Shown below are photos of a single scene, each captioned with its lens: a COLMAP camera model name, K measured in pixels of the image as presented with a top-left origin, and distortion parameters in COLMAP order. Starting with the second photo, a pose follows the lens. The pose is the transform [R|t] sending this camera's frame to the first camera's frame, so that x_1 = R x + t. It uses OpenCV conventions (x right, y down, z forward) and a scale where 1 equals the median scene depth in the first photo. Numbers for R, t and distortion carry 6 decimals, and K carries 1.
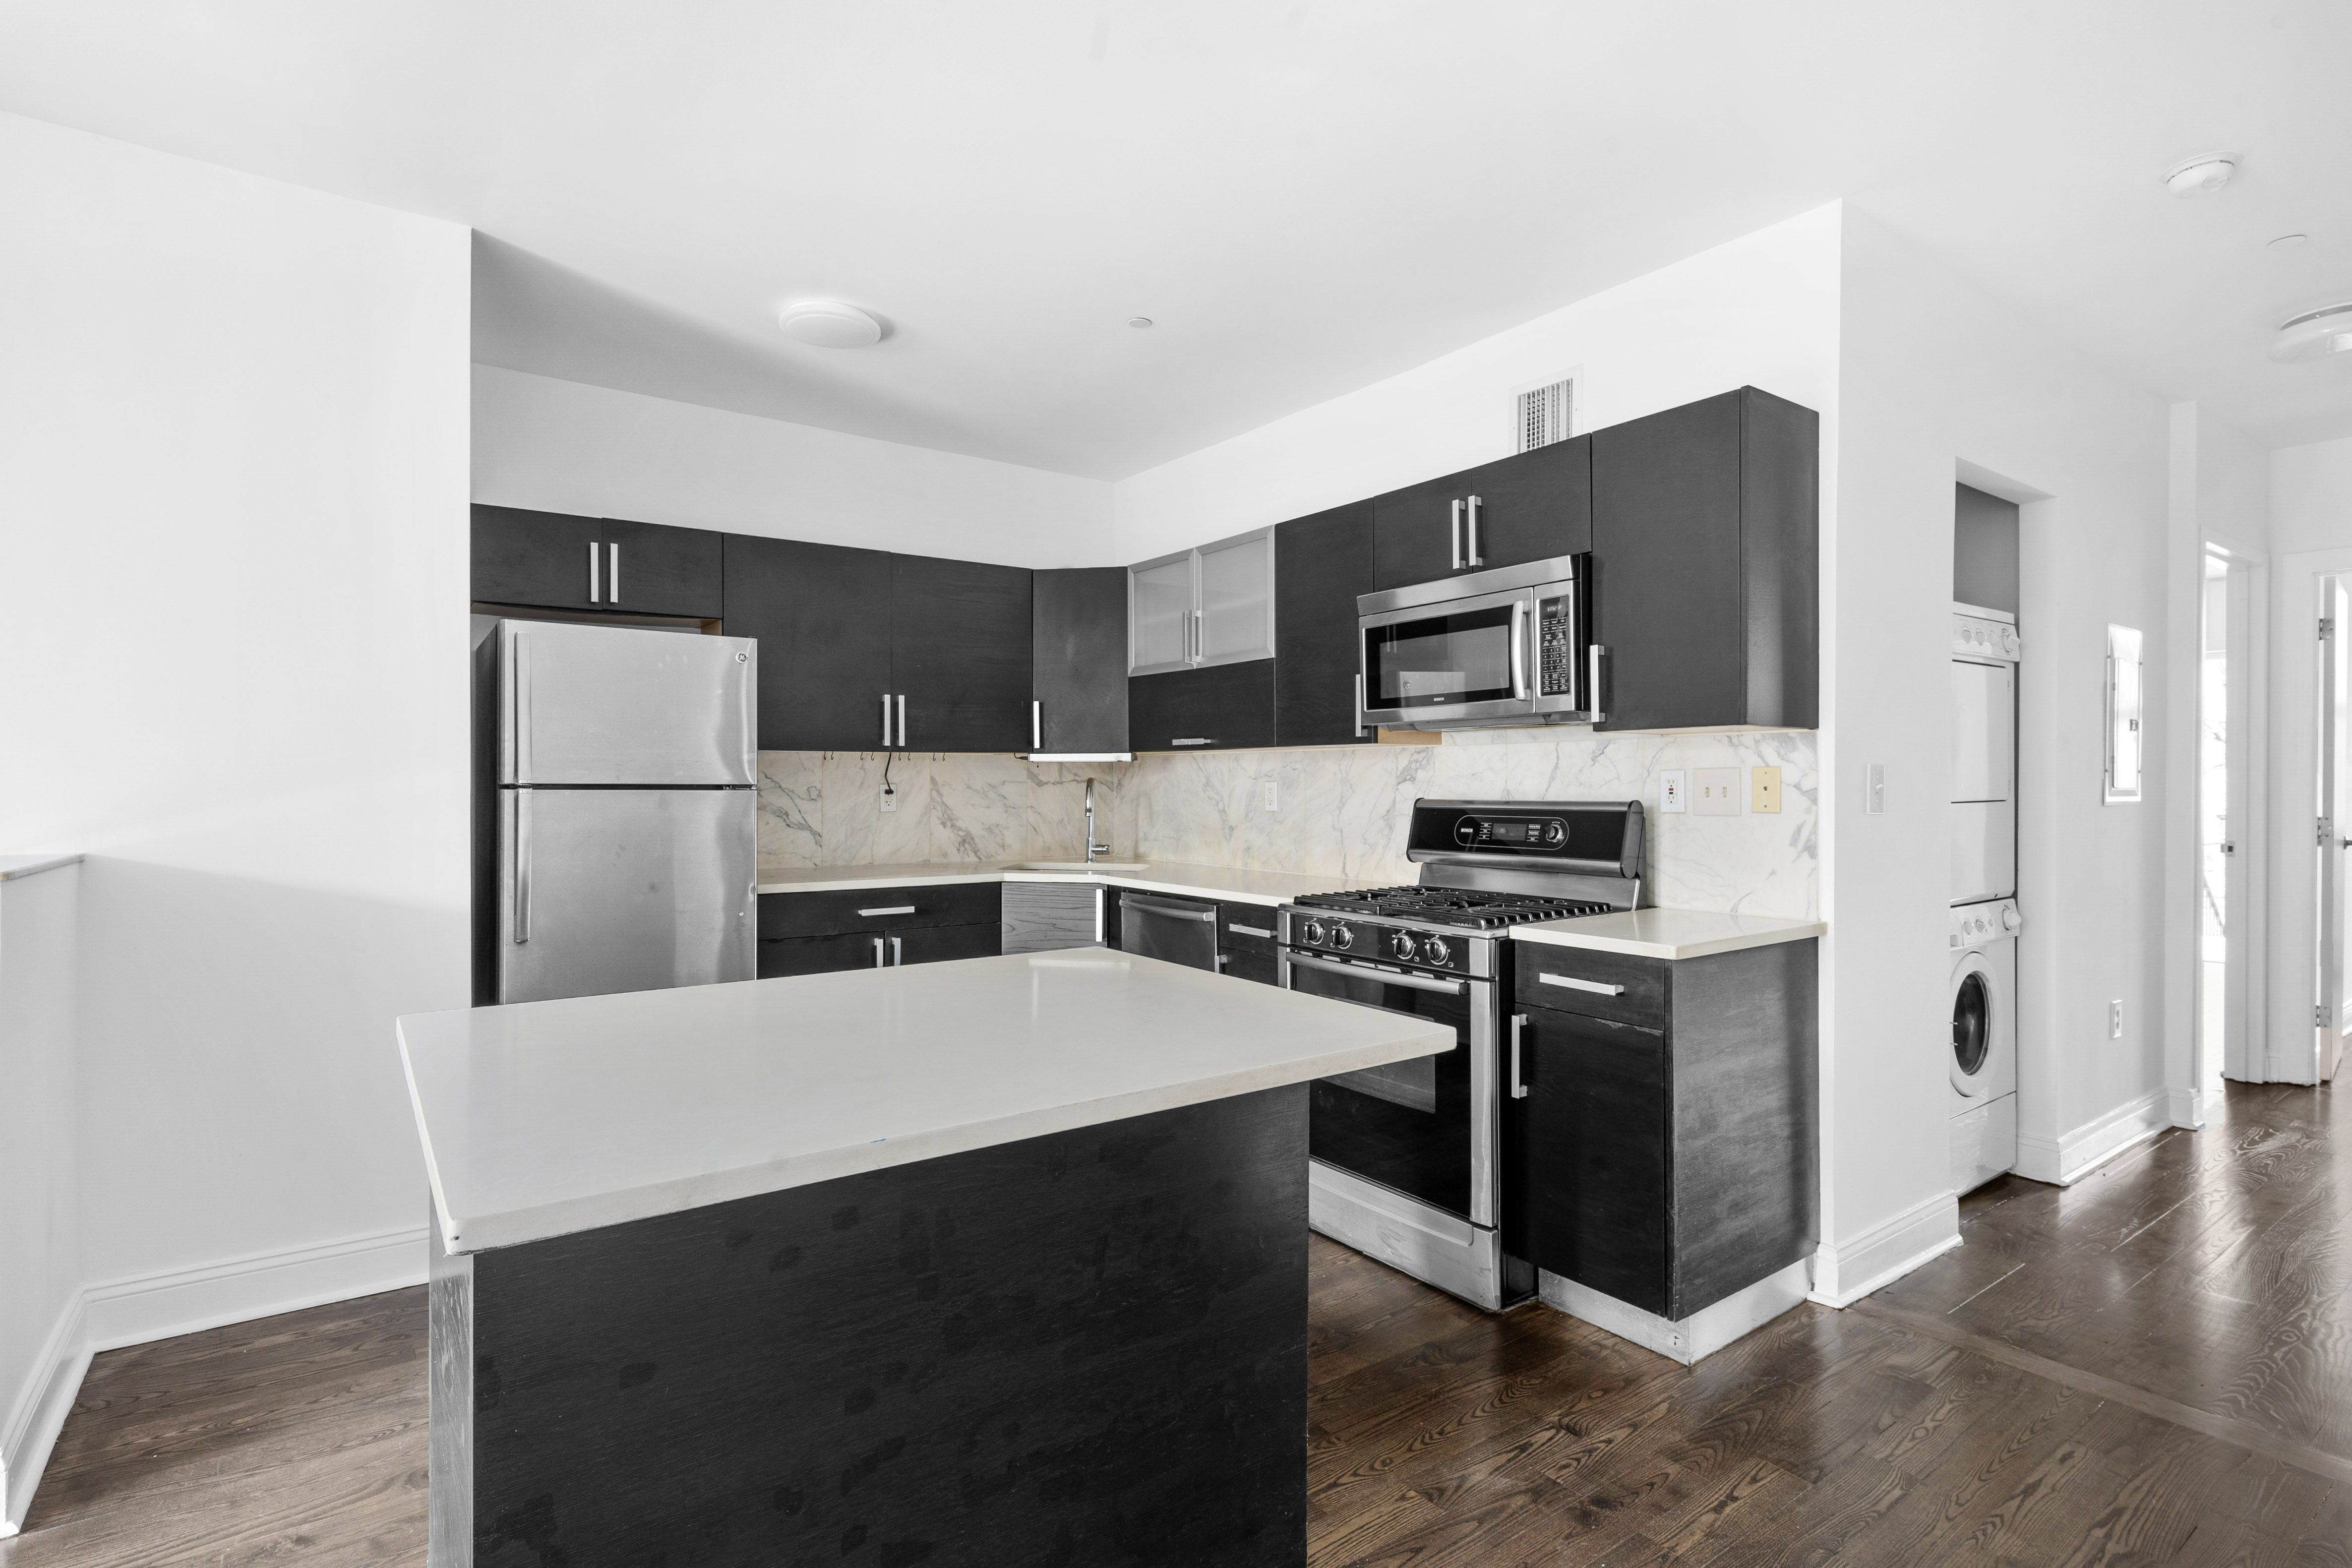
lens RADIAL K [[1144.3, 0, 1167.6], [0, 1144.3, 781.7], [0, 0, 1]] dist [-0.001683, 0.000987]
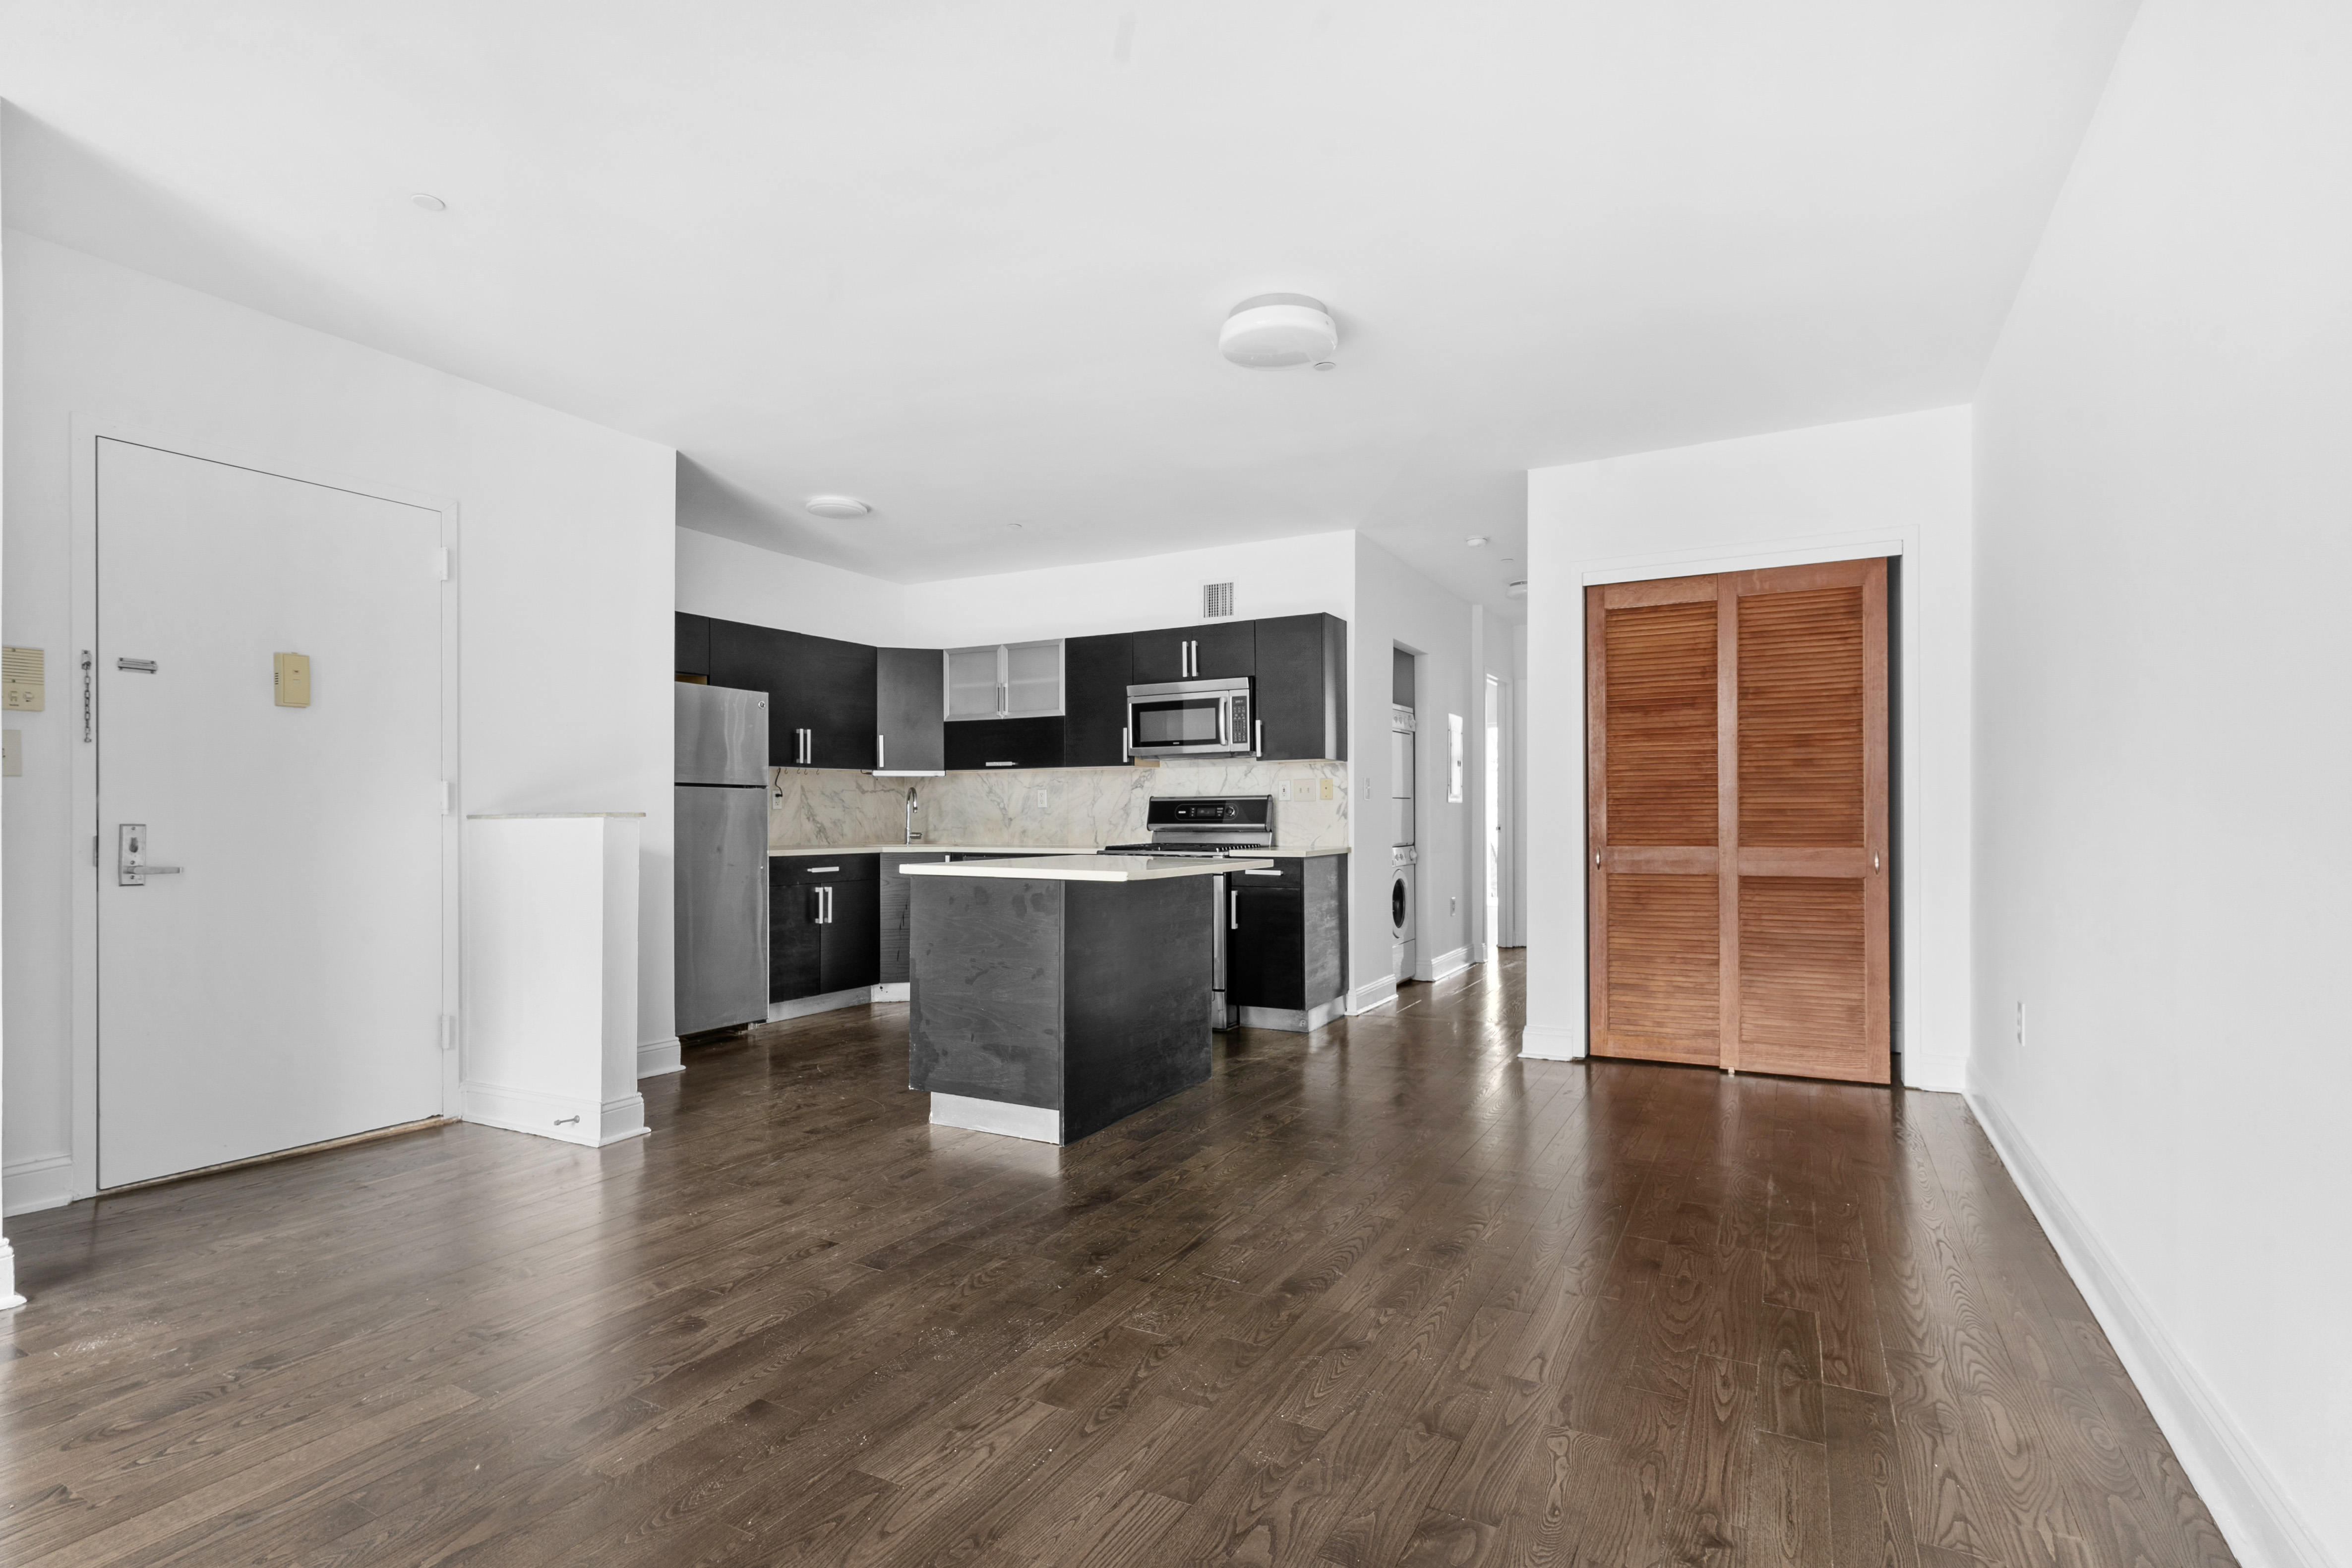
lens RADIAL K [[1144.3, 0, 1179.4], [0, 1144.3, 801.5], [0, 0, 1]] dist [-0.001683, 0.000987]
pose [[0.896937, 0.003014, 0.442148, -0.567157], [0.002837, 0.999917, -0.012573, 0.047545], [-0.442149, 0.012531, 0.896854, -0.685132]]
